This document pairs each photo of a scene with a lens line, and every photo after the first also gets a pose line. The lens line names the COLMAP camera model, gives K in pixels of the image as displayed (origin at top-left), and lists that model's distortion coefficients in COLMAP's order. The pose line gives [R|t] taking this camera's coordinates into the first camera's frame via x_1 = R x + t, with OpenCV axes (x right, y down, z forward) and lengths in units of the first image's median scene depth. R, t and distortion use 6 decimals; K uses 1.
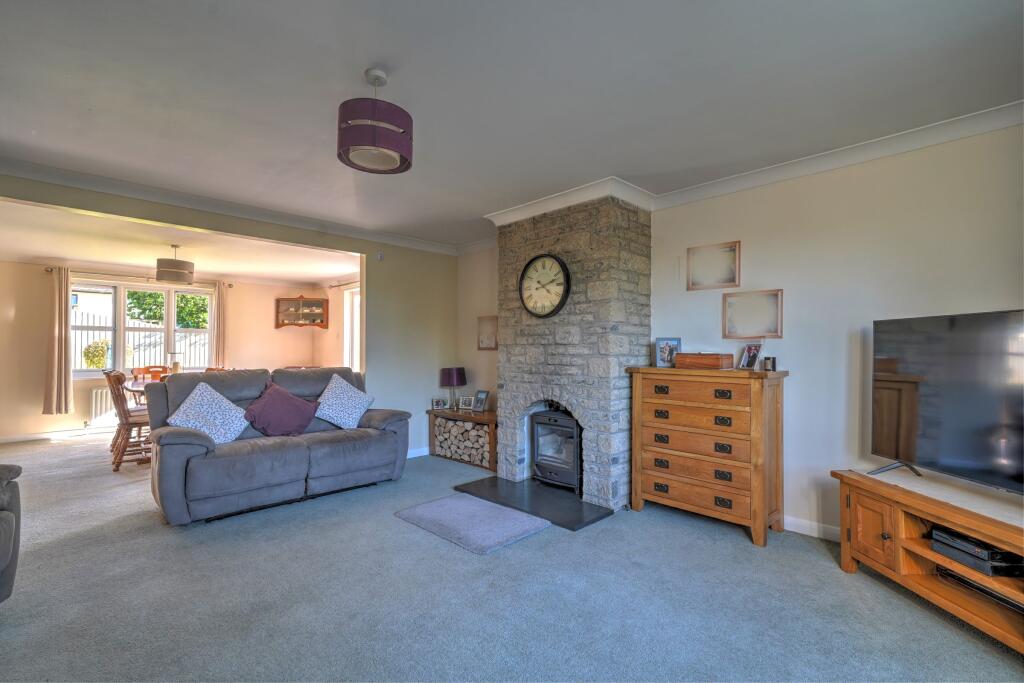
lens RADIAL K [[465.2, 0, 516.5], [0, 465.2, 343.6], [0, 0, 1]] dist [0.011722, 0.000359]
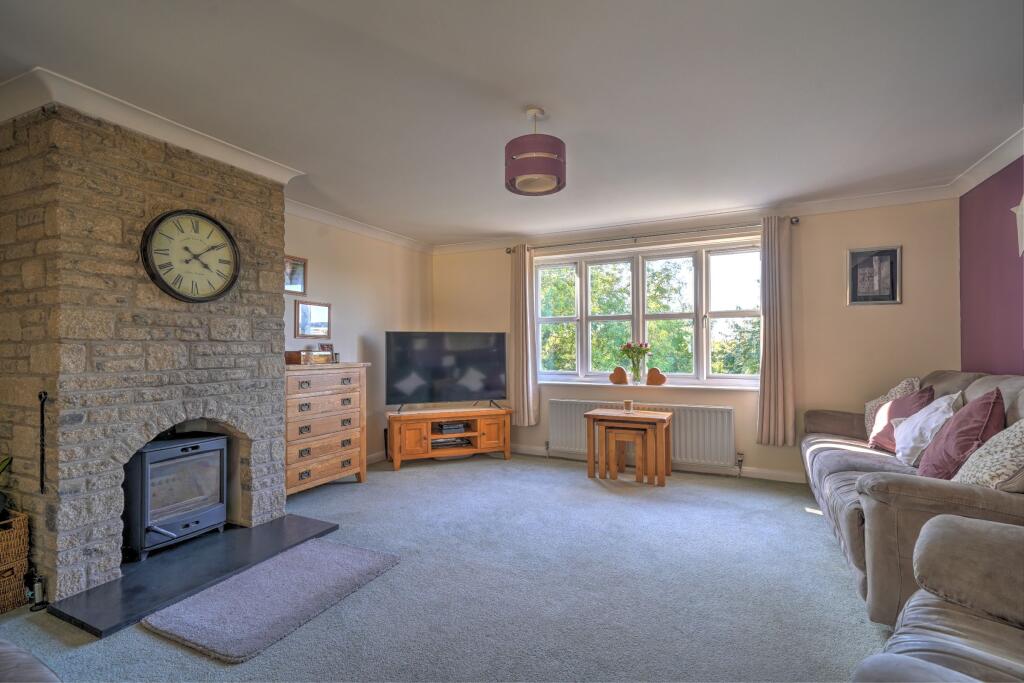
lens RADIAL K [[465.2, 0, 507.2], [0, 465.2, 344.3], [0, 0, 1]] dist [0.011722, 0.000359]
pose [[-0.317608, 0.008068, 0.948188, -0.779274], [-0.006761, 0.999919, -0.010773, 0.012340], [-0.948198, -0.009833, -0.317528, 0.804843]]
